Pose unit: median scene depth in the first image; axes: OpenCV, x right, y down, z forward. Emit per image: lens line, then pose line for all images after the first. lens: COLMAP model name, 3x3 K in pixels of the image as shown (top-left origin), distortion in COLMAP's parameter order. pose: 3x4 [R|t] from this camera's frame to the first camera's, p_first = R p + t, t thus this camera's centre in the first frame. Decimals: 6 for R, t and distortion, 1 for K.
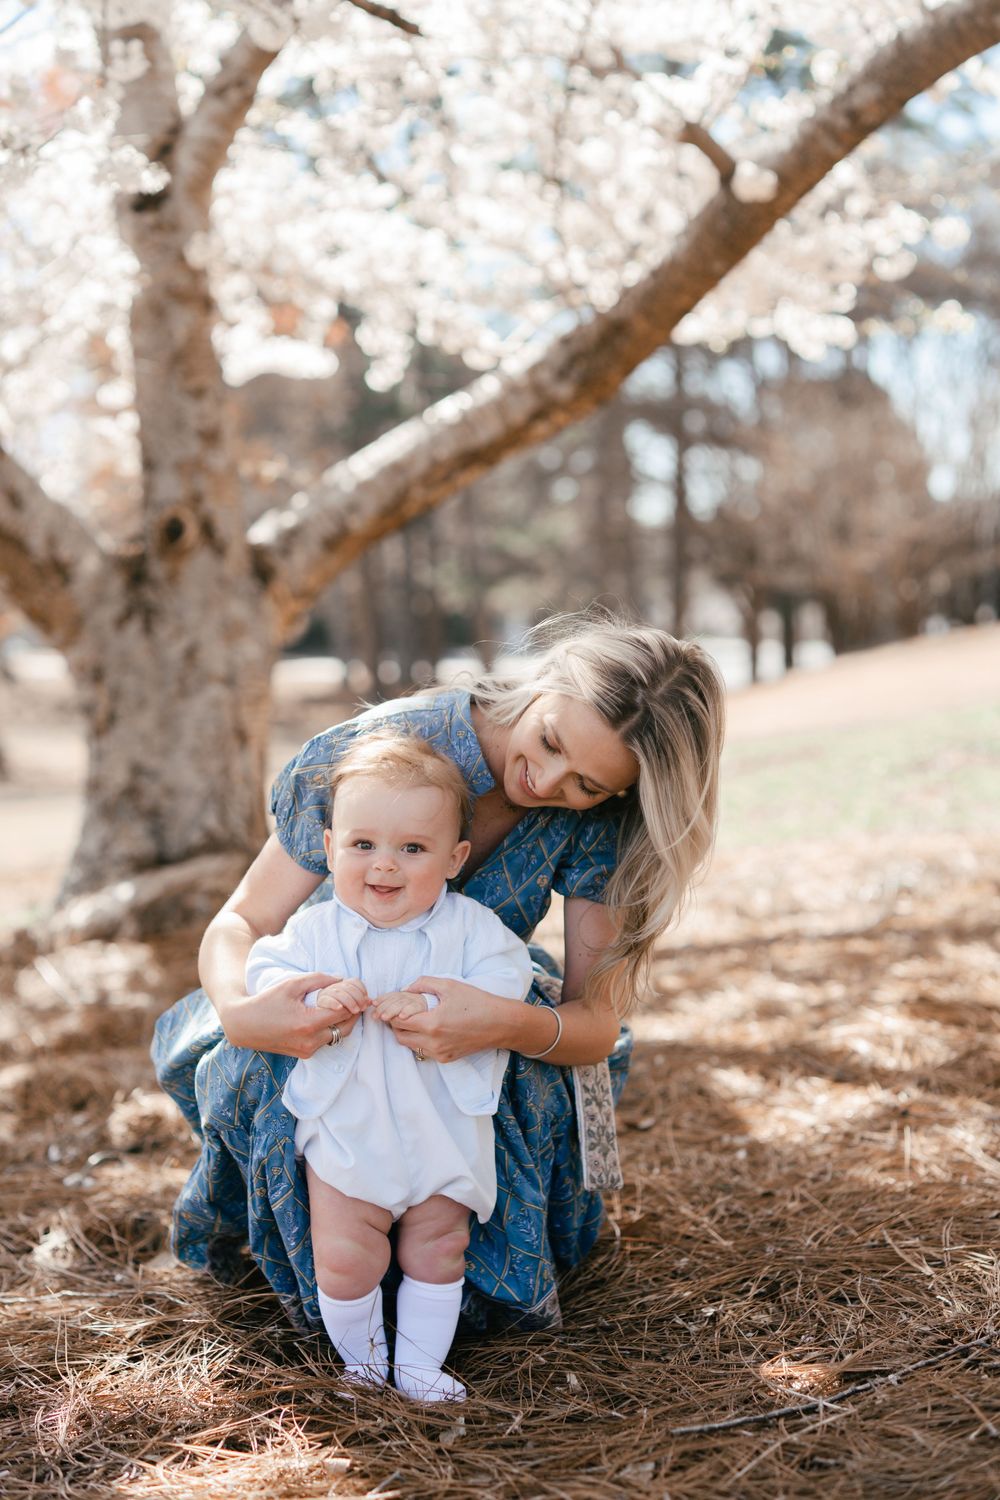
lens RADIAL K [[2122.1, 0, 500.7], [0, 2122.1, 737.6], [0, 0, 1]] dist [-0.053778, 0.000000]
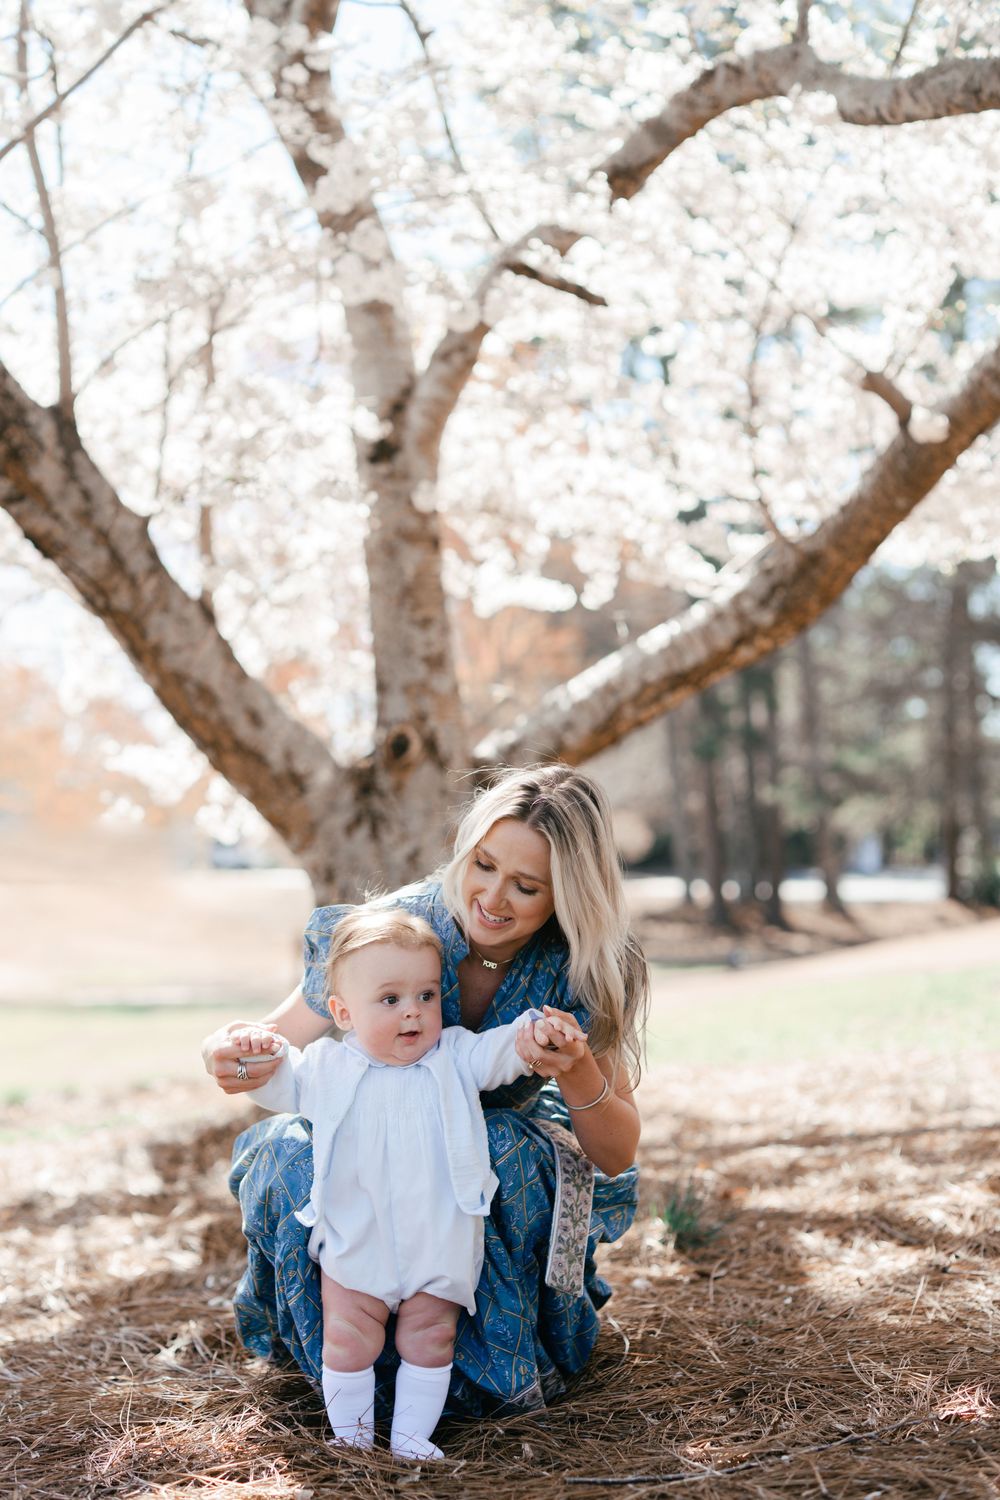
lens RADIAL K [[2122.1, 0, 508.2], [0, 2122.1, 763.6], [0, 0, 1]] dist [-0.053778, 0.000000]
pose [[0.986495, 0.001215, -0.163787, 0.083245], [-0.016073, 0.995864, -0.089419, 0.009480], [0.163001, 0.090843, 0.982435, -0.079767]]
